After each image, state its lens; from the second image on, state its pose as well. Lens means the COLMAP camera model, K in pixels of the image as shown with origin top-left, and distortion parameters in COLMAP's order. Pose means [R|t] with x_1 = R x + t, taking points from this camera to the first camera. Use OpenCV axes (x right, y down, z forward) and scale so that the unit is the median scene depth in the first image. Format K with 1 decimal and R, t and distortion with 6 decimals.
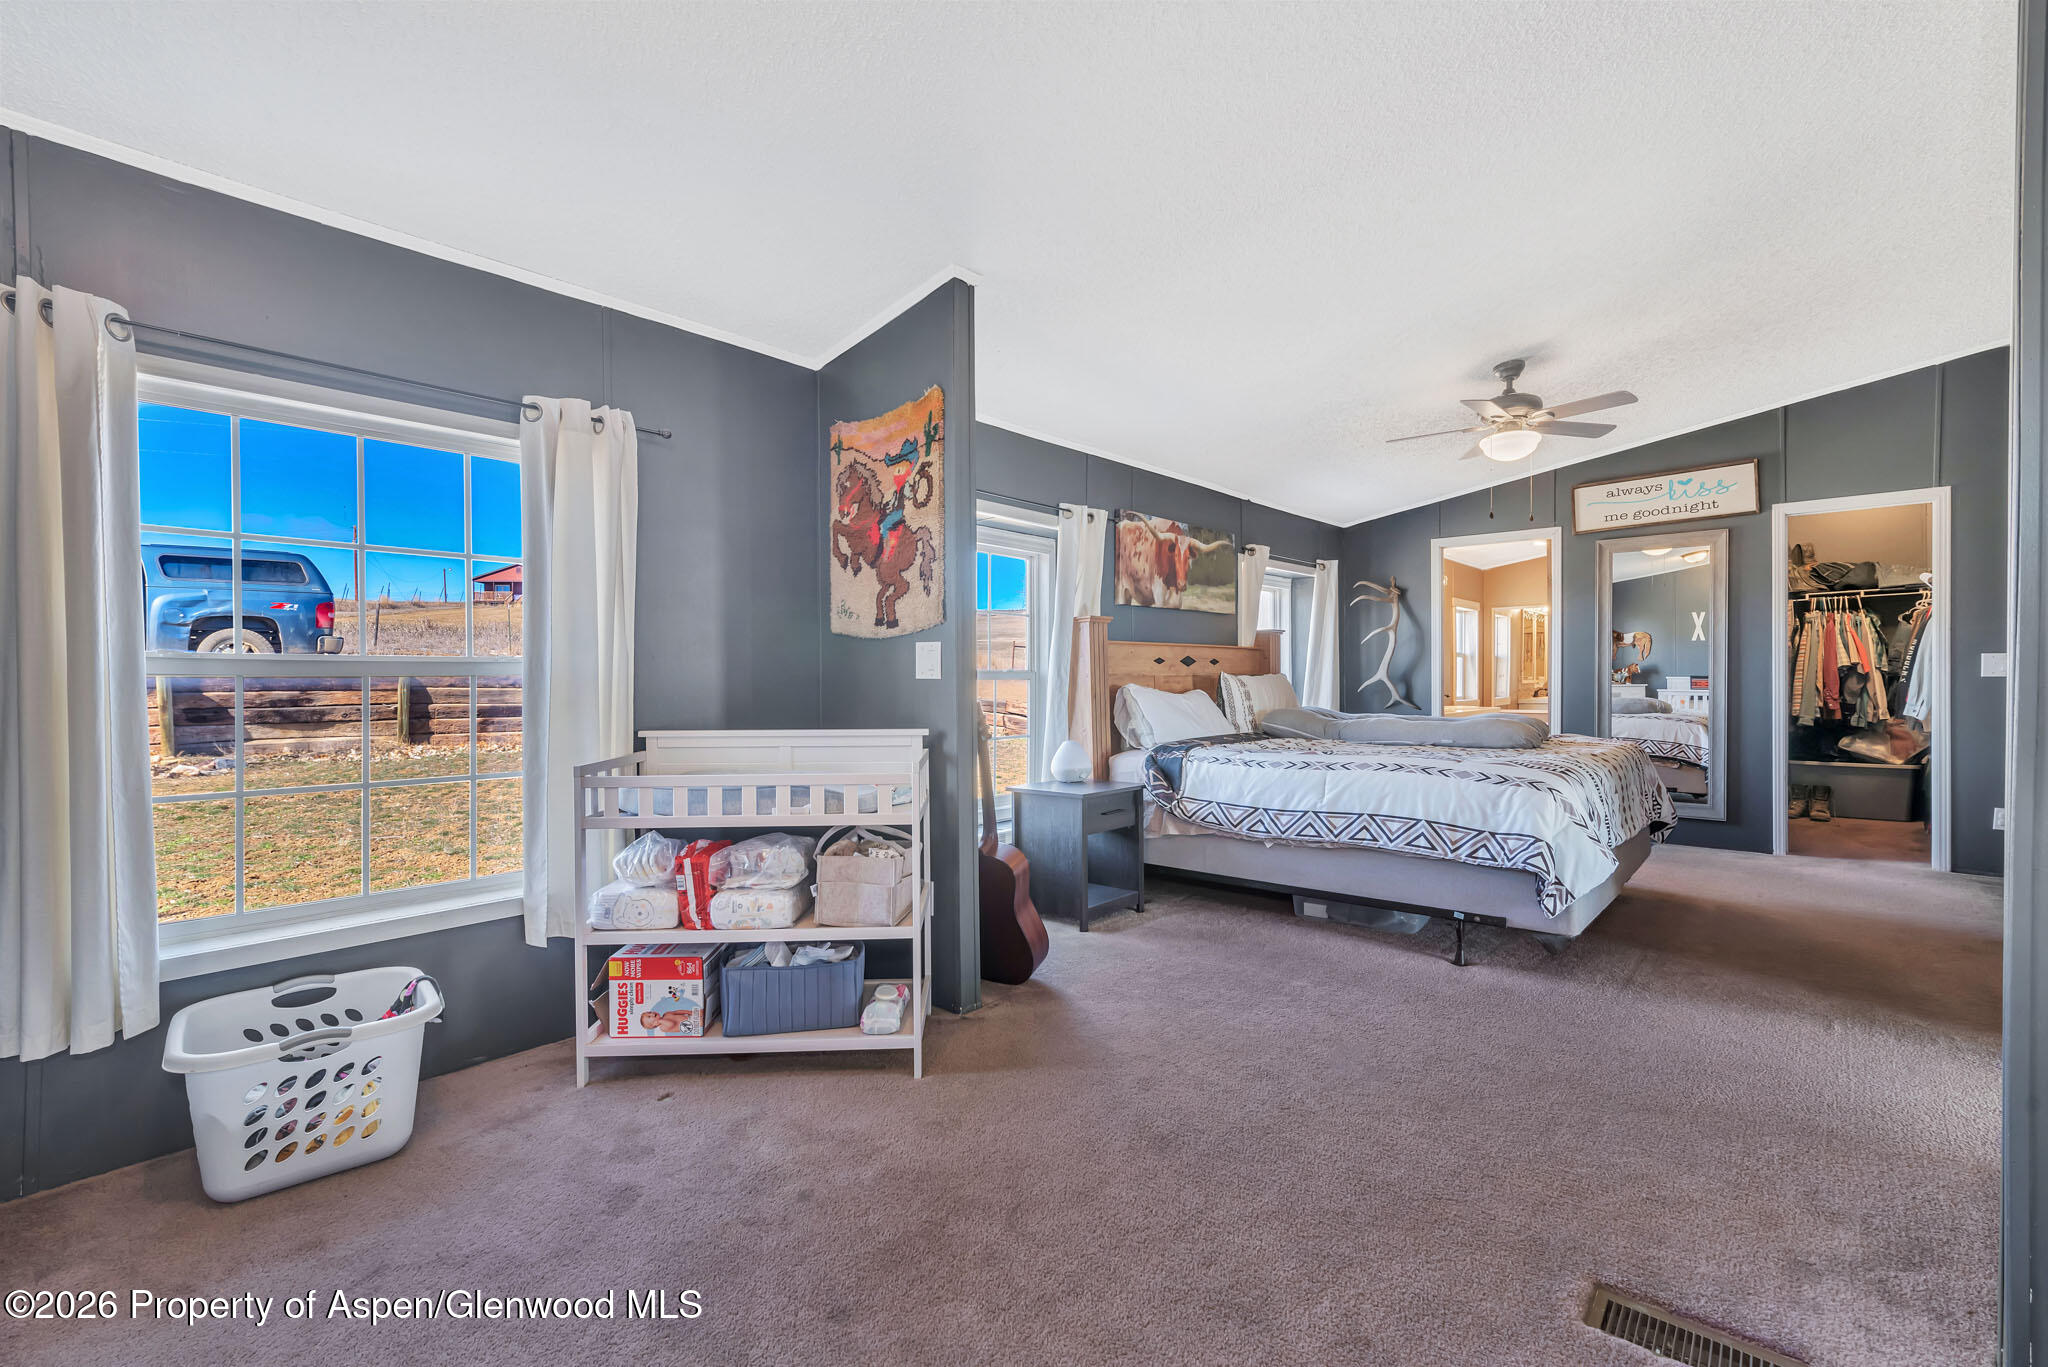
lens RADIAL K [[881.3, 0, 1034.1], [0, 881.3, 686.1], [0, 0, 1]] dist [0.004863, 0.000273]
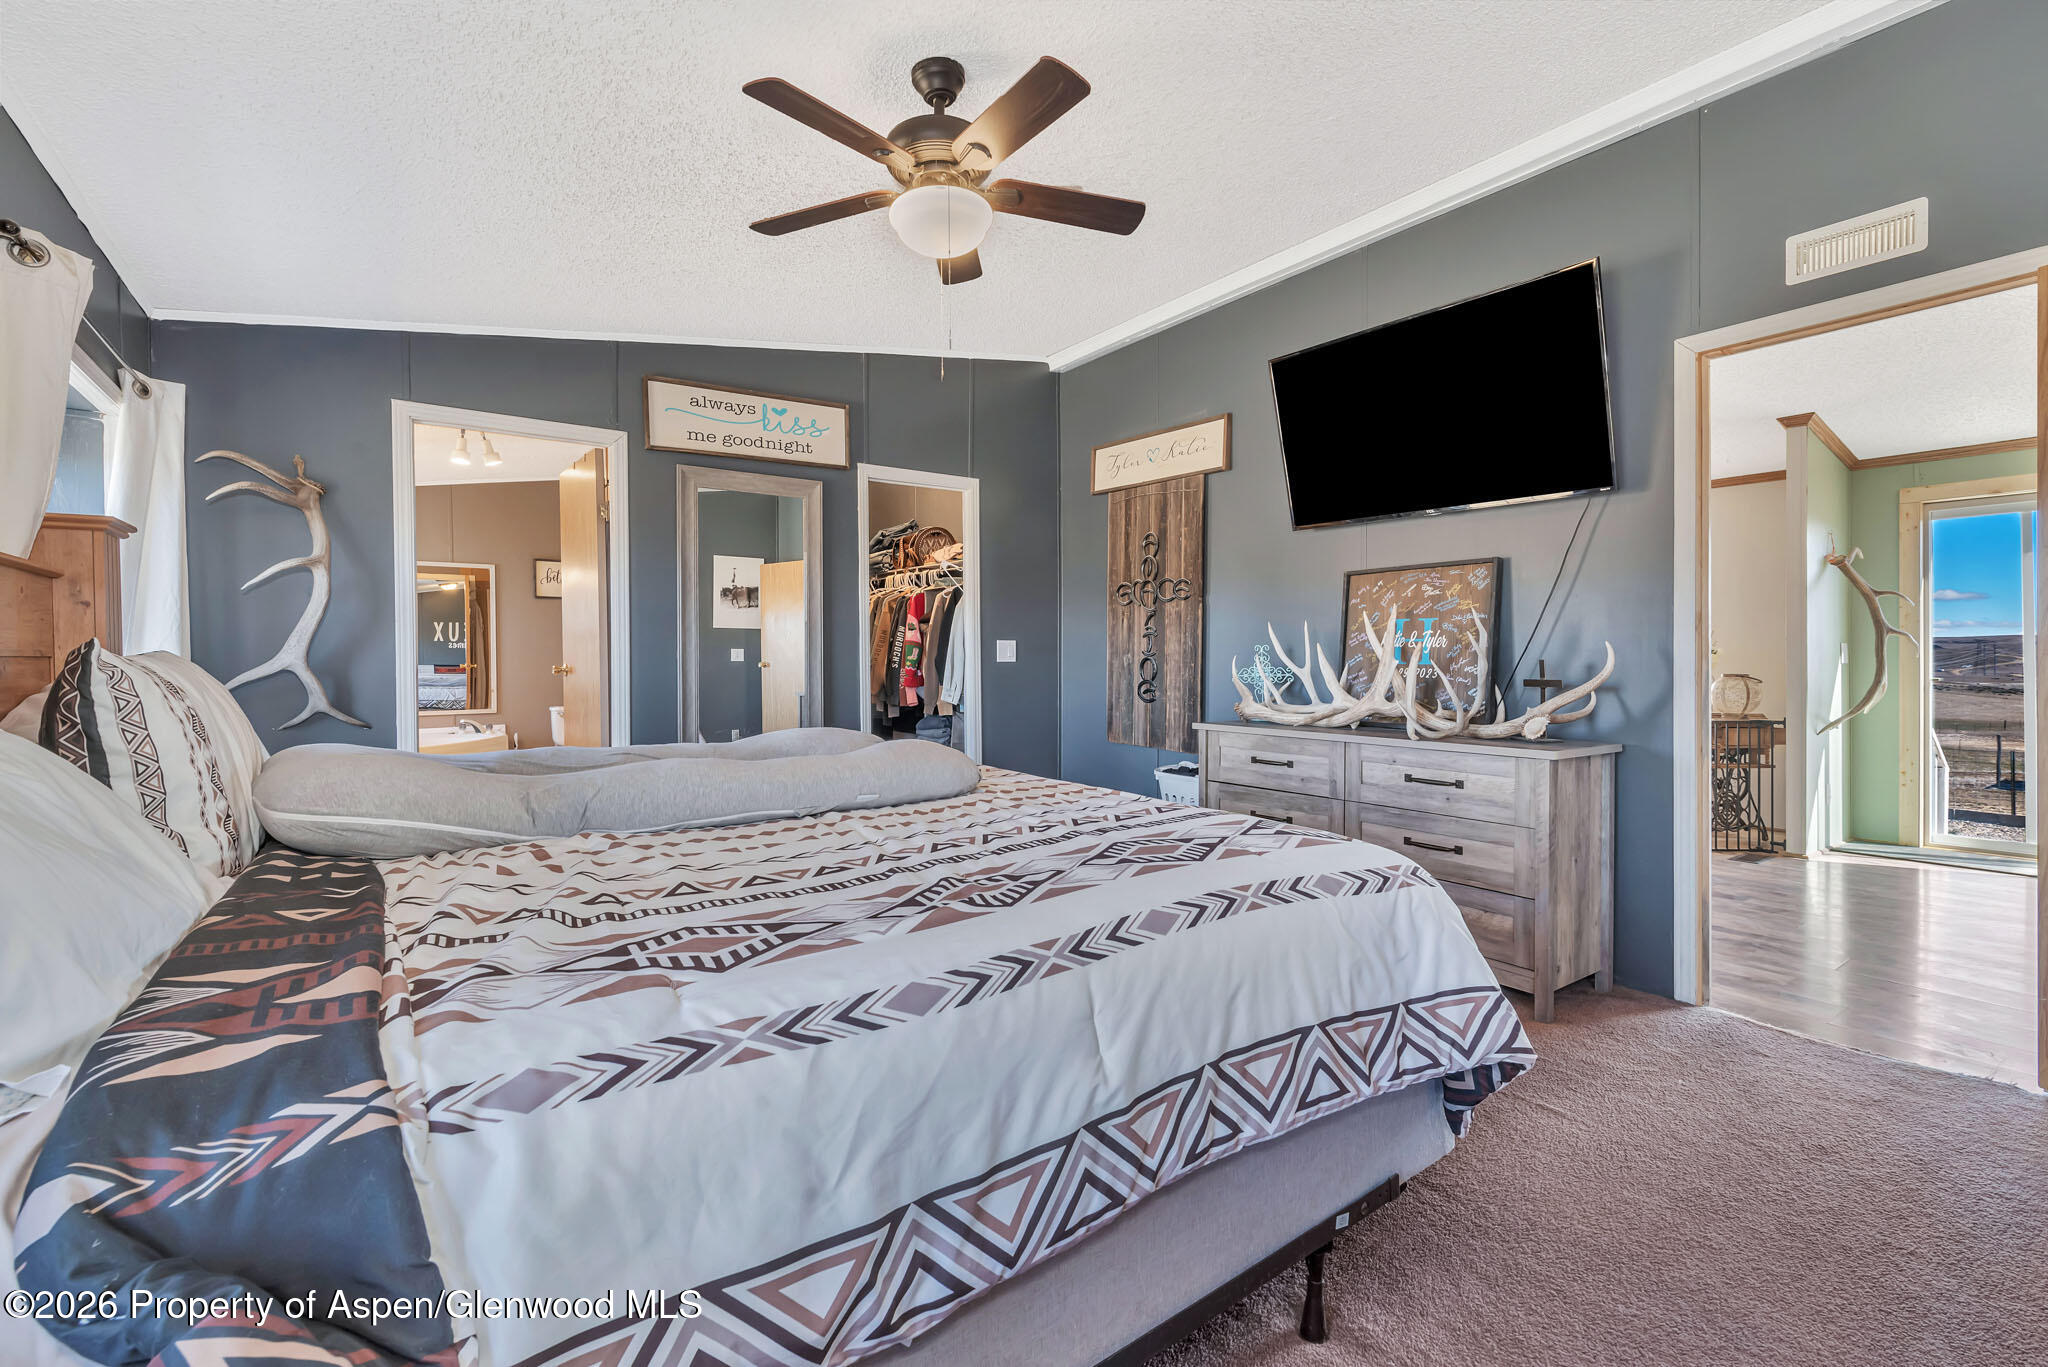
lens RADIAL K [[881.3, 0, 1026.6], [0, 881.3, 666.7], [0, 0, 1]] dist [0.004863, 0.000273]
pose [[0.213968, -0.008485, 0.976804, 0.021114], [0.013275, 0.999895, 0.005777, -0.007011], [-0.976750, 0.011730, 0.214059, 0.653233]]
